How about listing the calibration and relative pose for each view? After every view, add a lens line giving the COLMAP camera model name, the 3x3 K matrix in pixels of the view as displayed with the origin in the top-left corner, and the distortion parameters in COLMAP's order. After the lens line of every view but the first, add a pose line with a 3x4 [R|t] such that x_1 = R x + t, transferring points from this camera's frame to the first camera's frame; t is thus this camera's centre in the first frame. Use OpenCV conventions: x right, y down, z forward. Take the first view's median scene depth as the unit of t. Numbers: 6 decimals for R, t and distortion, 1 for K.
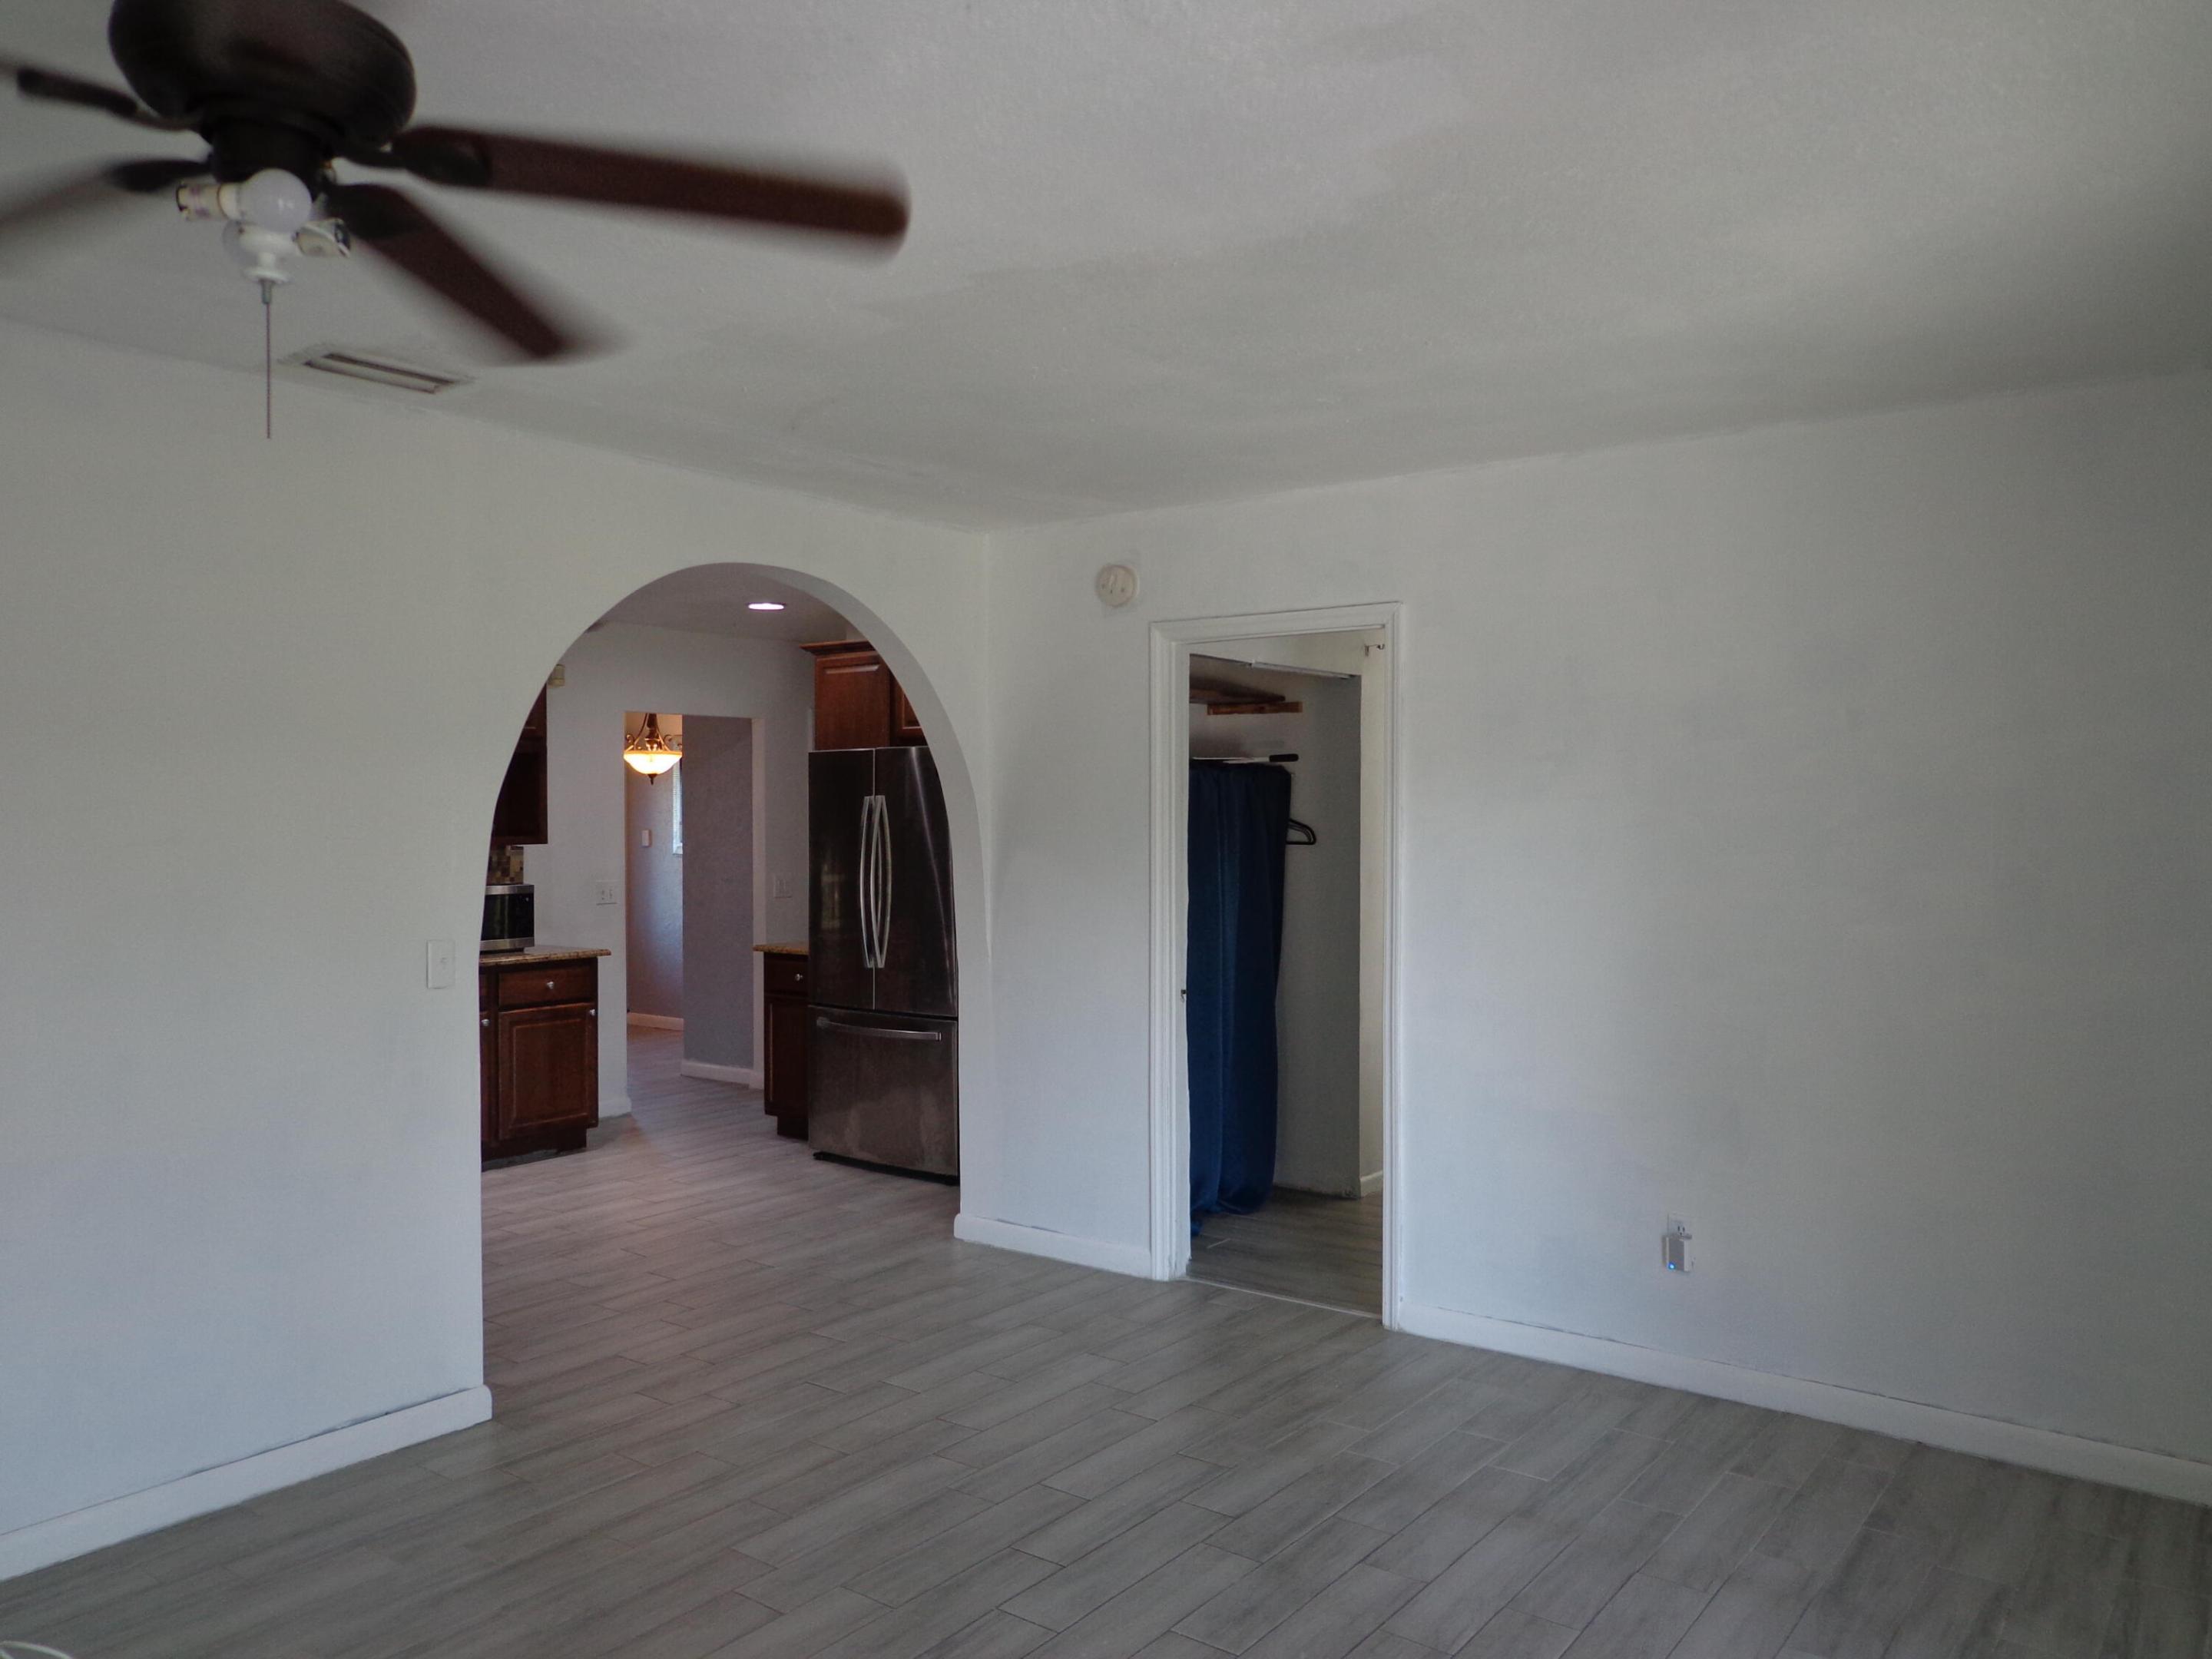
lens RADIAL K [[1637.4, 0, 1084.4], [0, 1637.4, 823.0], [0, 0, 1]] dist [0.002513, 0.004261]
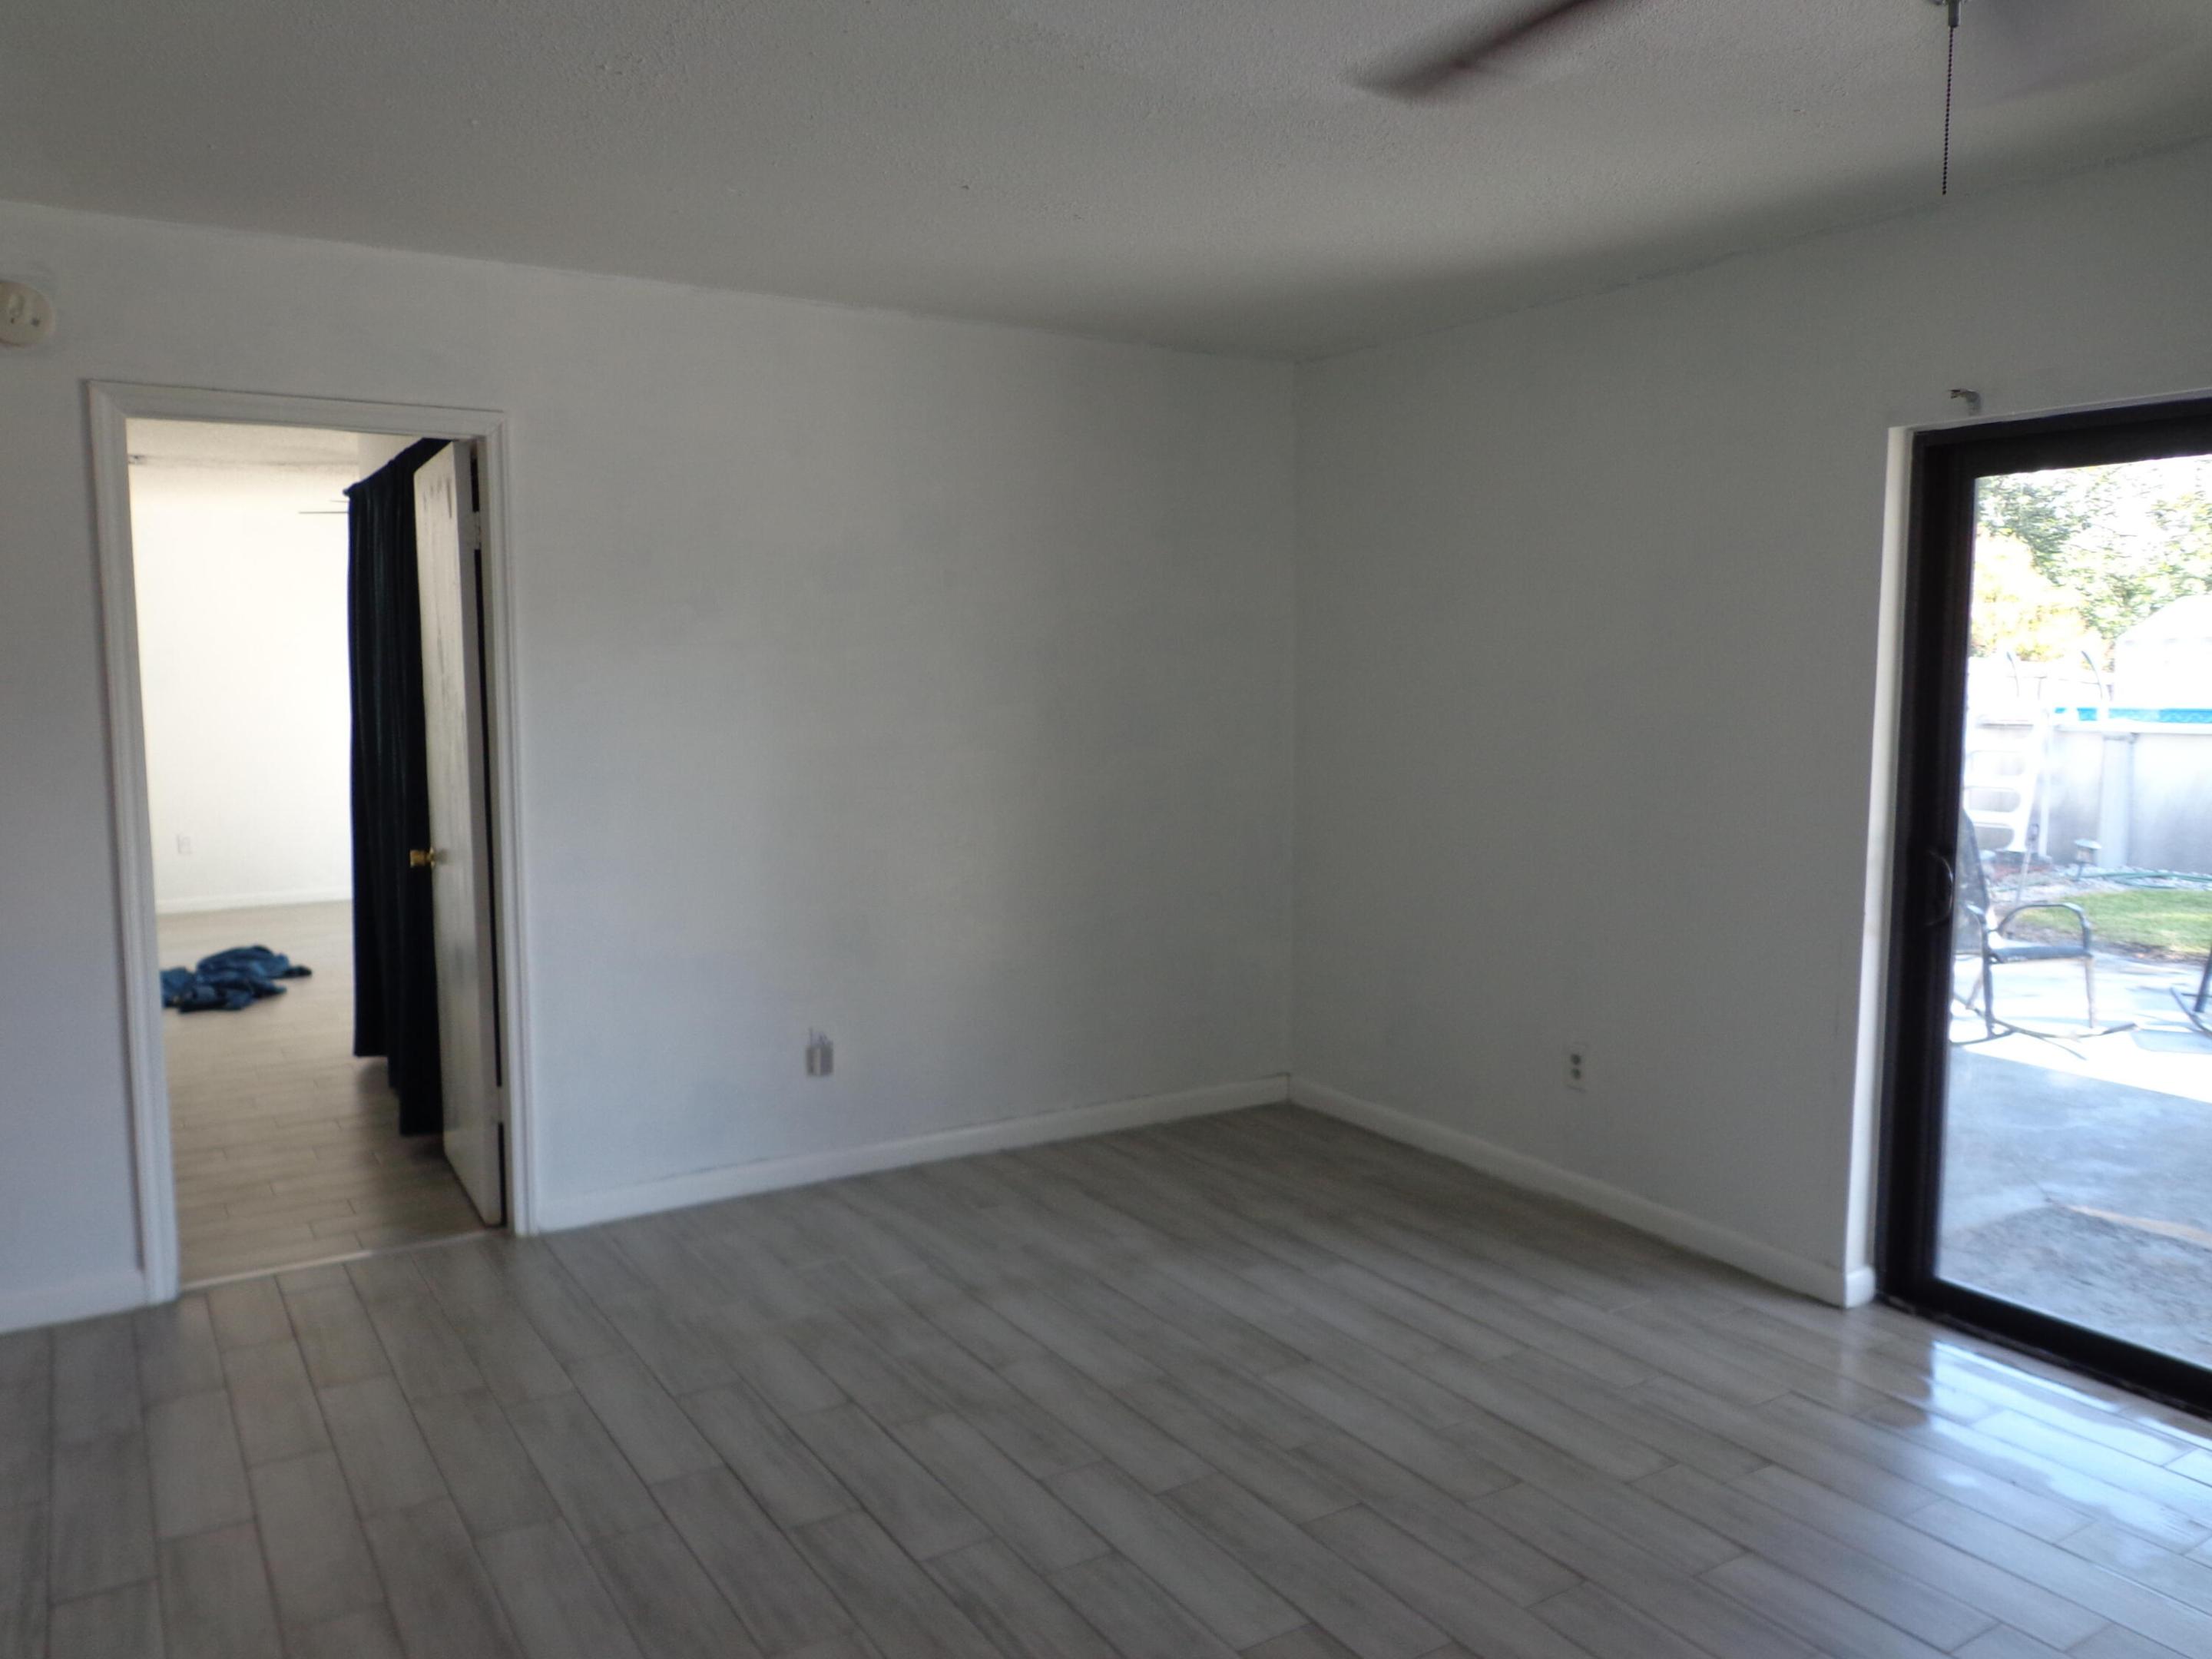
lens RADIAL K [[1636.8, 0, 1112.0], [0, 1636.8, 827.3], [0, 0, 1]] dist [-0.020491, 0.029687]
pose [[0.349032, -0.094139, 0.932370, -0.654391], [0.011826, 0.995305, 0.096067, 0.004948], [-0.937036, -0.022504, 0.348507, 0.500178]]
